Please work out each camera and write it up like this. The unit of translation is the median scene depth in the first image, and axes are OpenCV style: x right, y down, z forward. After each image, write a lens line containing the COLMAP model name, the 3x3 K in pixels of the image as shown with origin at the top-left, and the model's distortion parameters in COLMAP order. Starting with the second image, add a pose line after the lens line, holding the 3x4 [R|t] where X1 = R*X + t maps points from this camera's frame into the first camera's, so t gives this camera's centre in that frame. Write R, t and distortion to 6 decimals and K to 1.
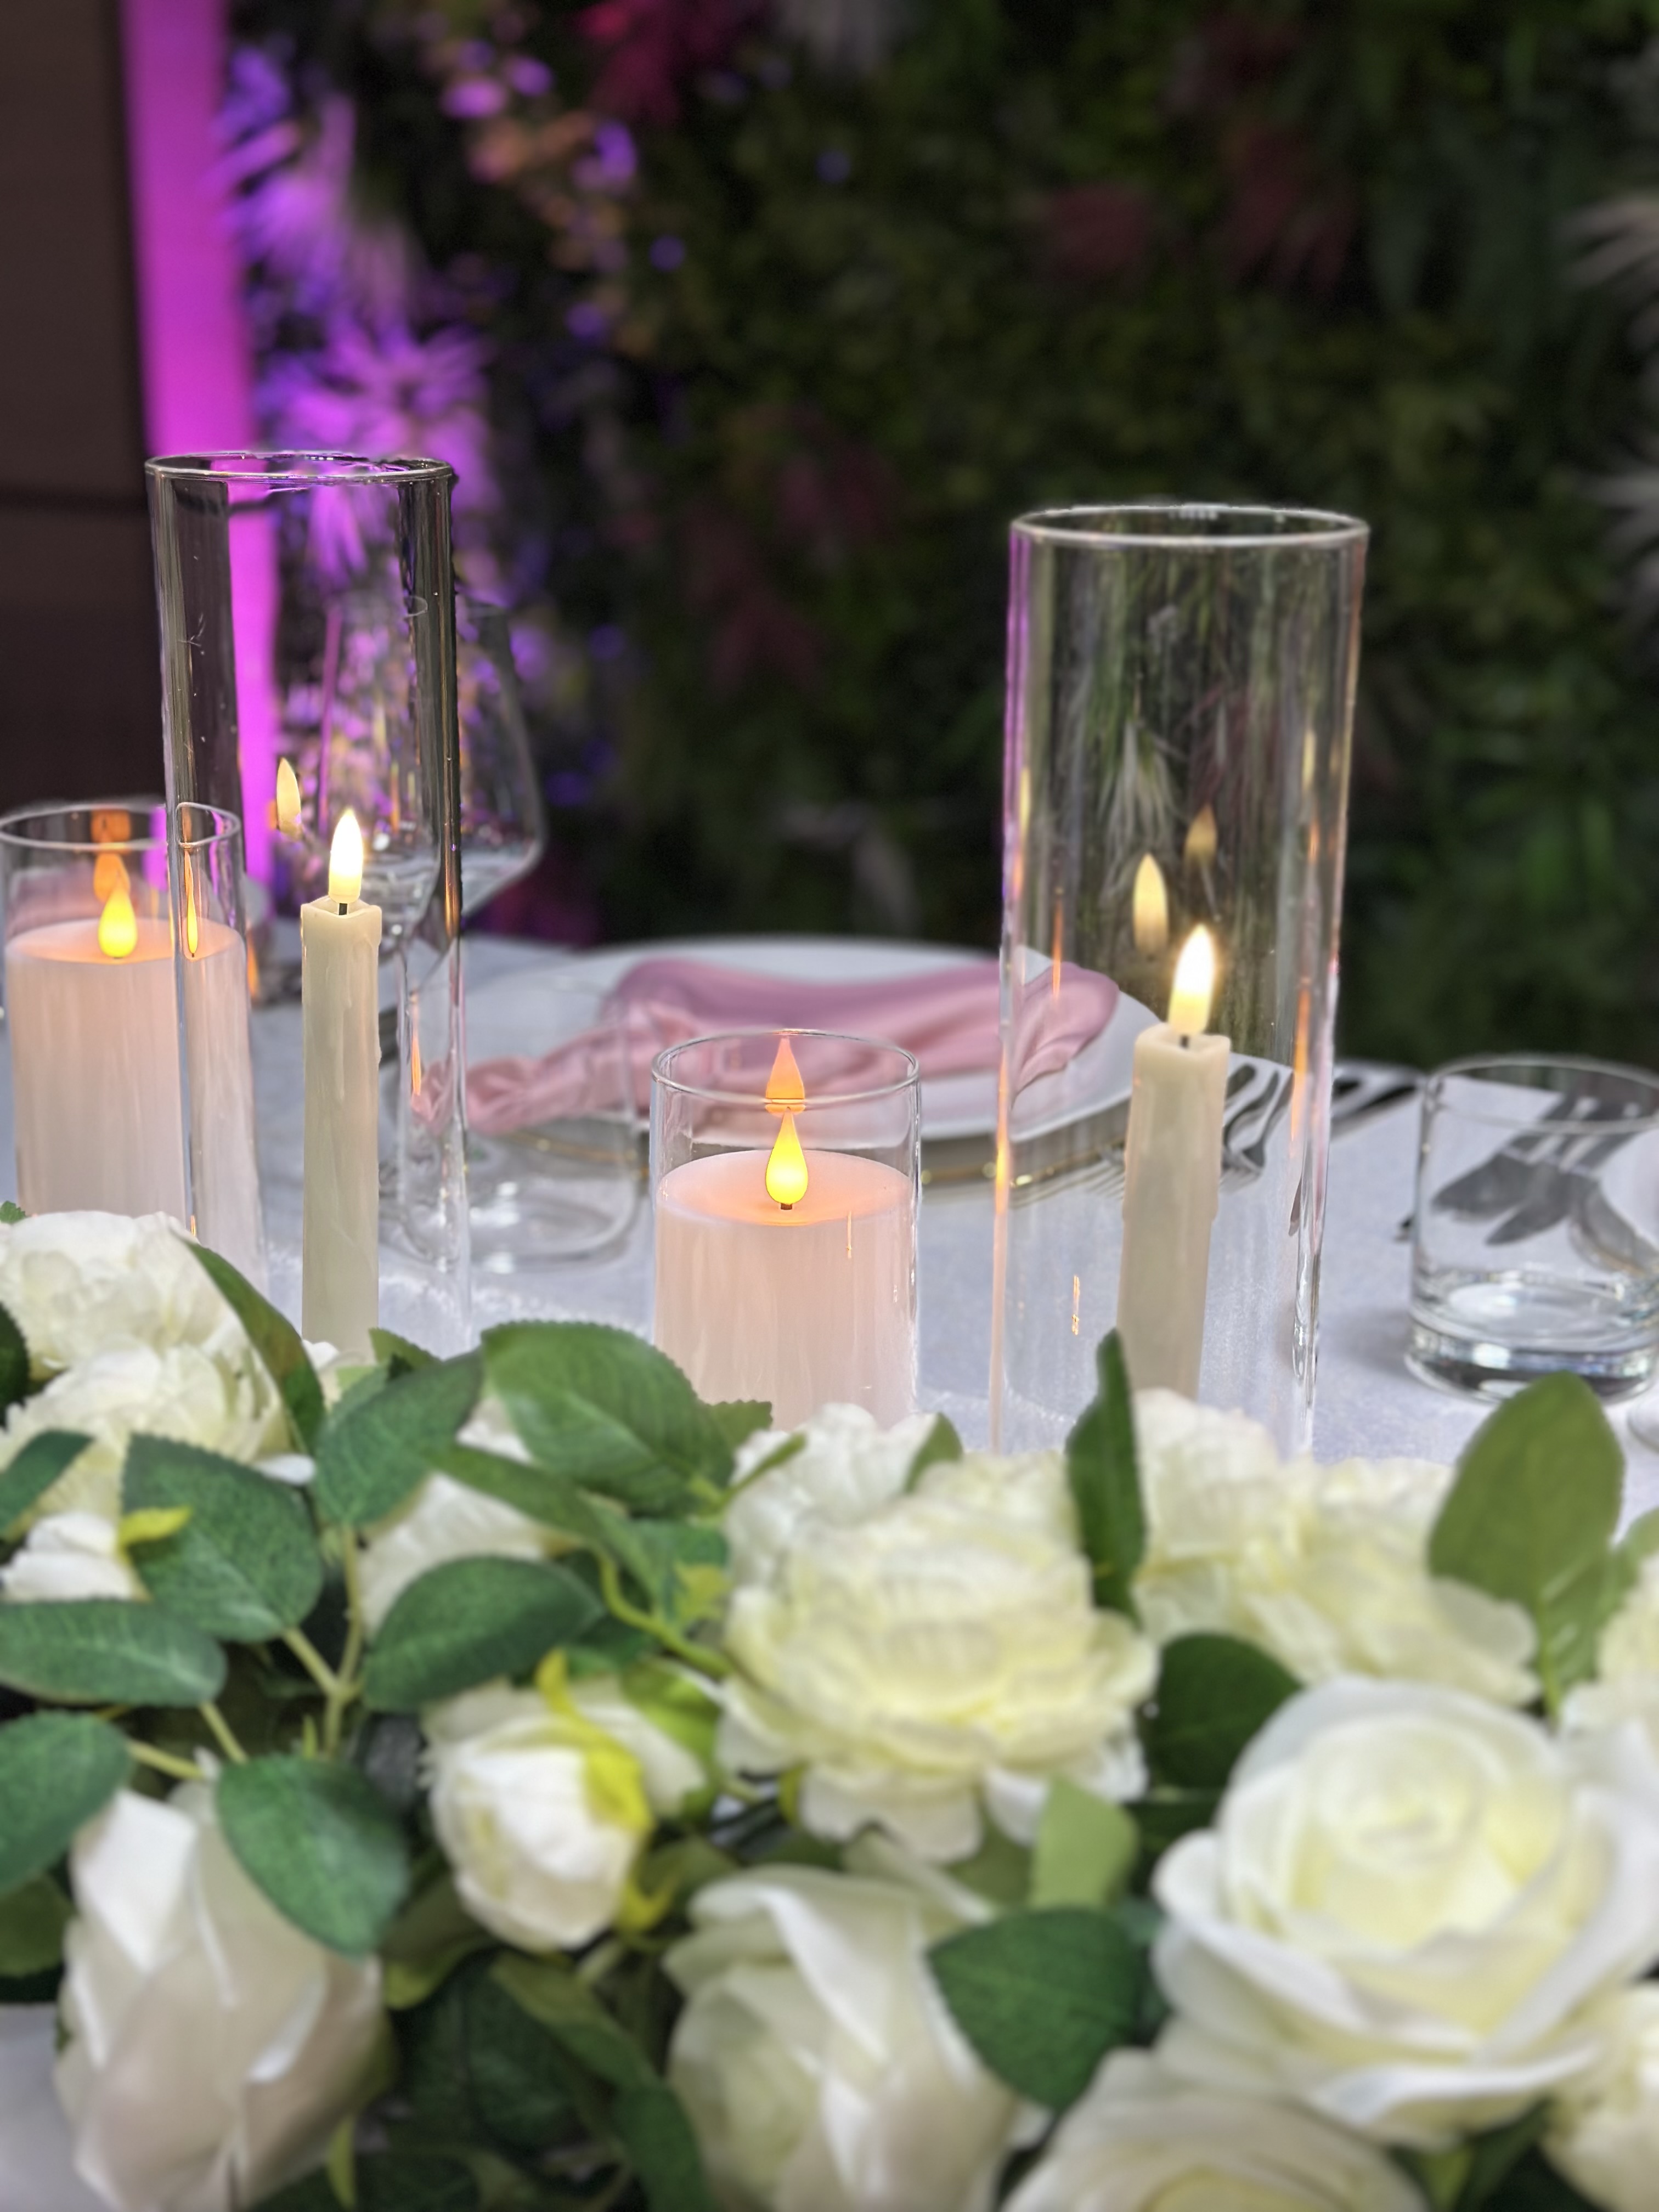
lens RADIAL K [[3153.5, 0, 829.5], [0, 3153.5, 1106.0], [0, 0, 1]] dist [0.123109, -0.040363]
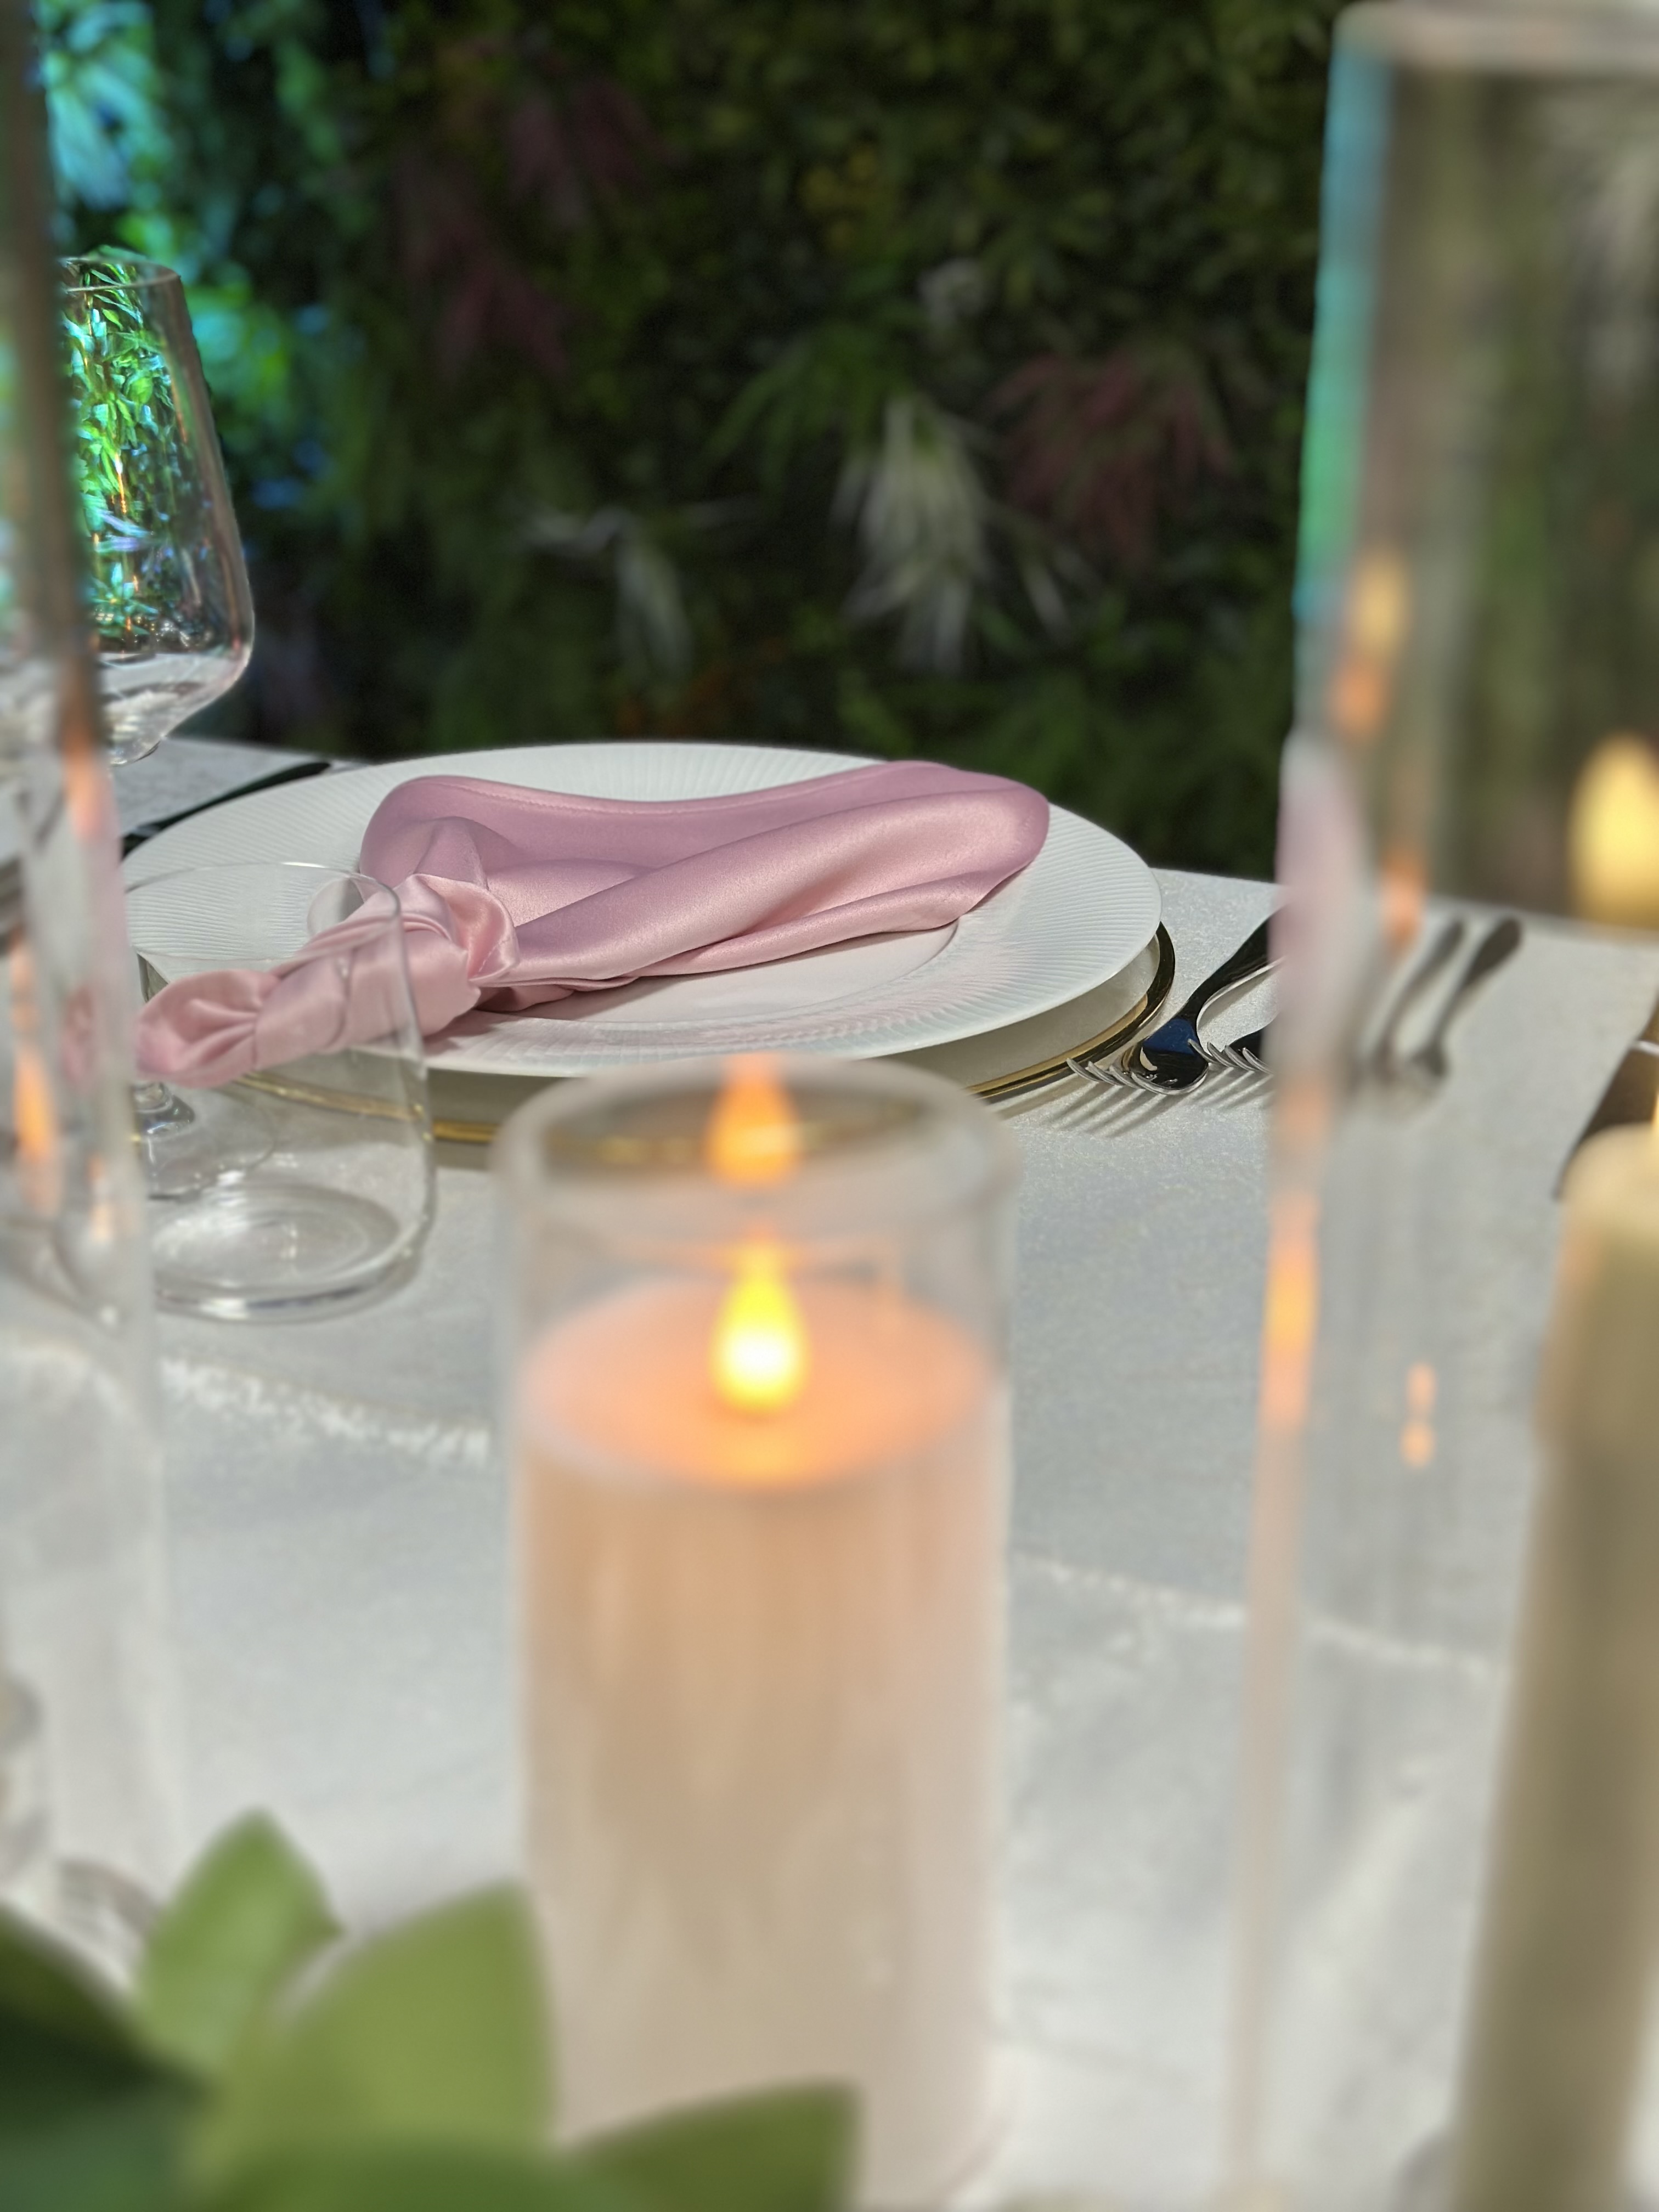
lens RADIAL K [[3153.5, 0, 829.5], [0, 3153.5, 1106.0], [0, 0, 1]] dist [0.123109, -0.040363]
pose [[0.995773, -0.040891, 0.082240, -0.012243], [0.032607, 0.994487, 0.099662, -0.019178], [-0.085862, -0.096559, 0.991617, 0.130063]]
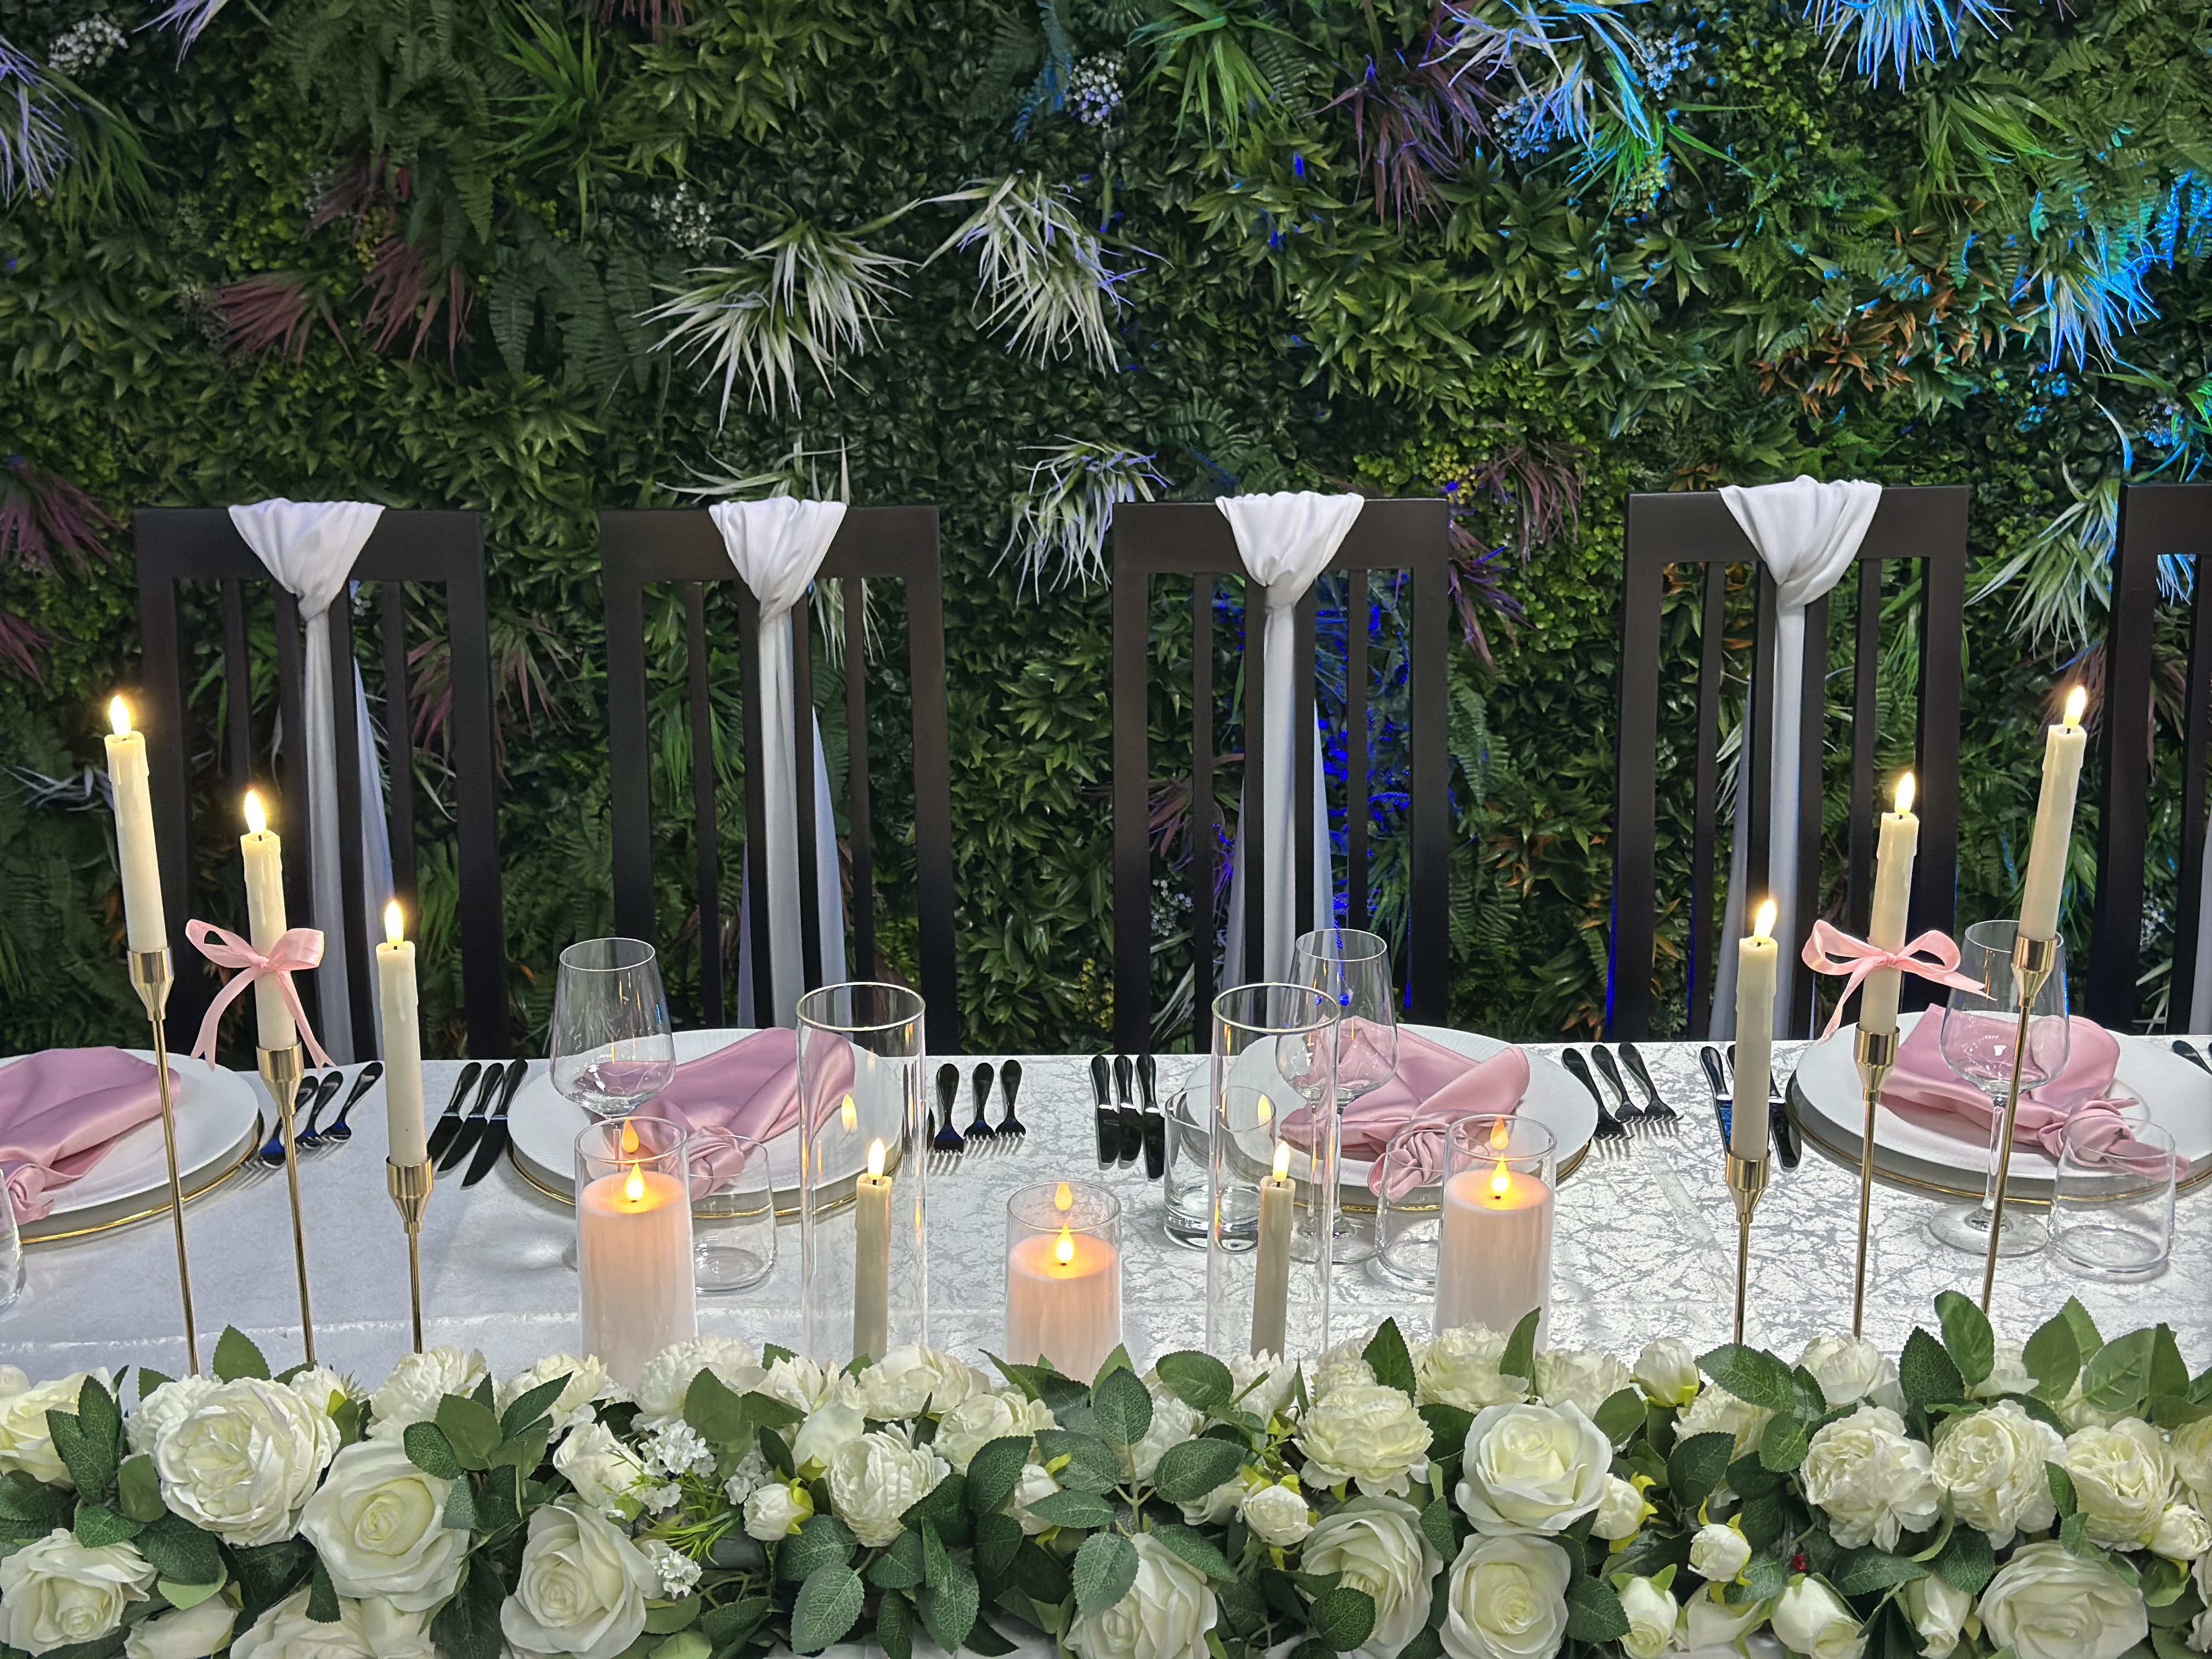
lens RADIAL K [[3153.5, 0, 1106.0], [0, 3153.5, 829.5], [0, 0, 1]] dist [0.123109, -0.040363]
pose [[0.854261, -0.169698, 0.491366, -0.305735], [0.146165, 0.985494, 0.086236, -0.136583], [-0.498873, -0.001847, 0.866673, -0.298145]]
